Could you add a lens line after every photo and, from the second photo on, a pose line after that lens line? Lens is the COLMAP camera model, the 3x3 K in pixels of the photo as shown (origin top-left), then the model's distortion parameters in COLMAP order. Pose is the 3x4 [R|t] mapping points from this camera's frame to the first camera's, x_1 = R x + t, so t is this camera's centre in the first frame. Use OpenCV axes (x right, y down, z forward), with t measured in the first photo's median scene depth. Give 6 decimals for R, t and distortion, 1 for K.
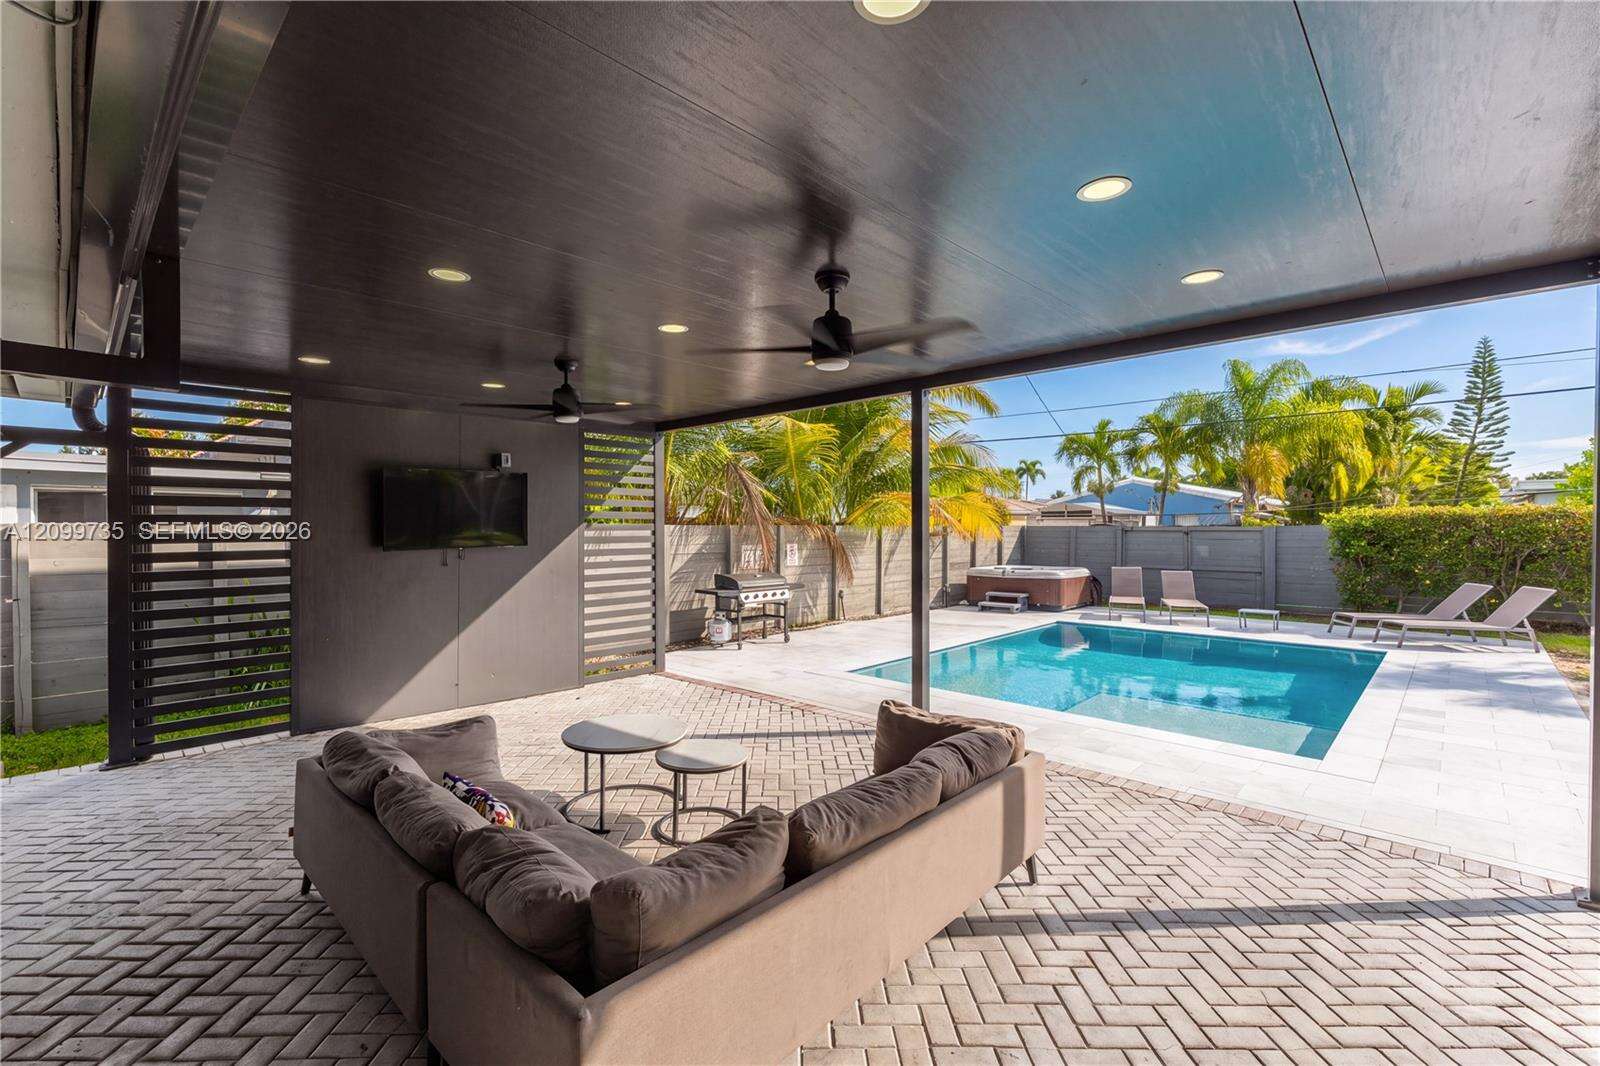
lens RADIAL K [[693.0, 0, 806.2], [0, 693.0, 530.7], [0, 0, 1]] dist [-0.001166, 0.000166]
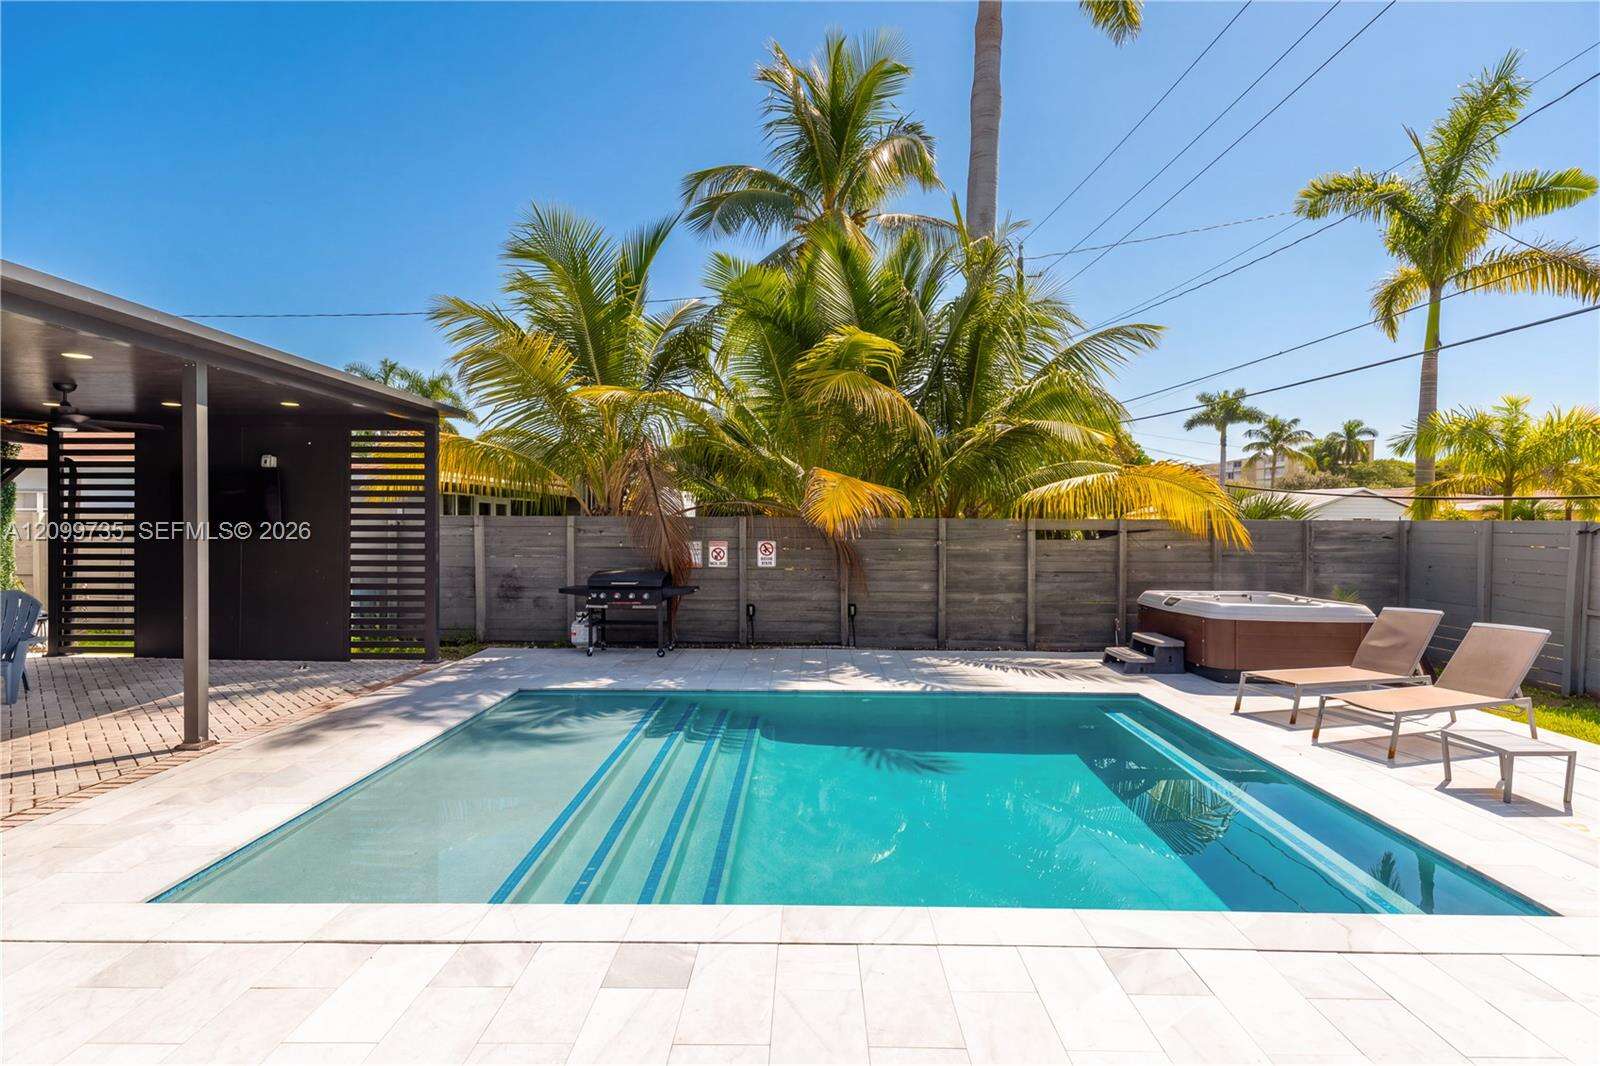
lens RADIAL K [[800.0, 0, 794.6], [0, 800.0, 529.5], [0, 0, 1]] dist [0.009461, -0.000629]
pose [[0.684301, 0.011126, -0.729115, 0.550692], [-0.009518, 0.999935, 0.006325, 0.000375], [0.729138, 0.002611, 0.684362, 0.321112]]
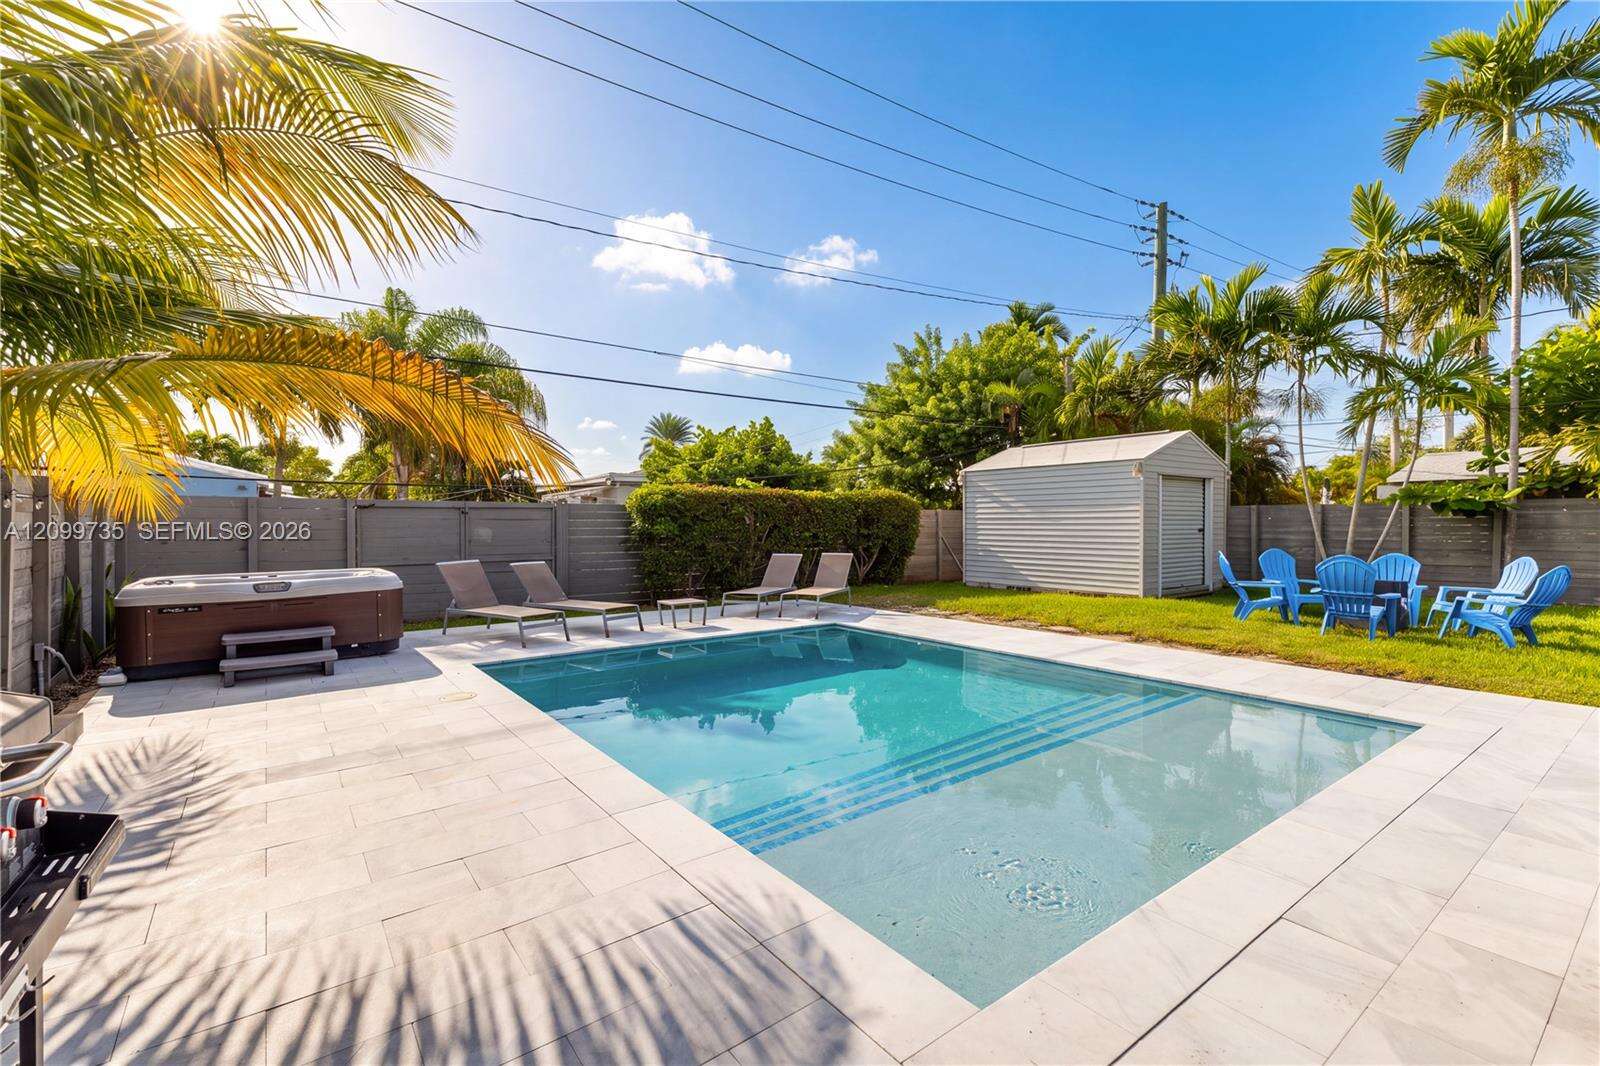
lens RADIAL K [[693.0, 0, 803.7], [0, 693.0, 535.6], [0, 0, 1]] dist [-0.001166, 0.000166]
pose [[0.155120, -0.015103, 0.987780, -0.100381], [0.009761, 0.999858, 0.013755, 0.023096], [-0.987847, 0.007508, 0.155245, 0.571913]]
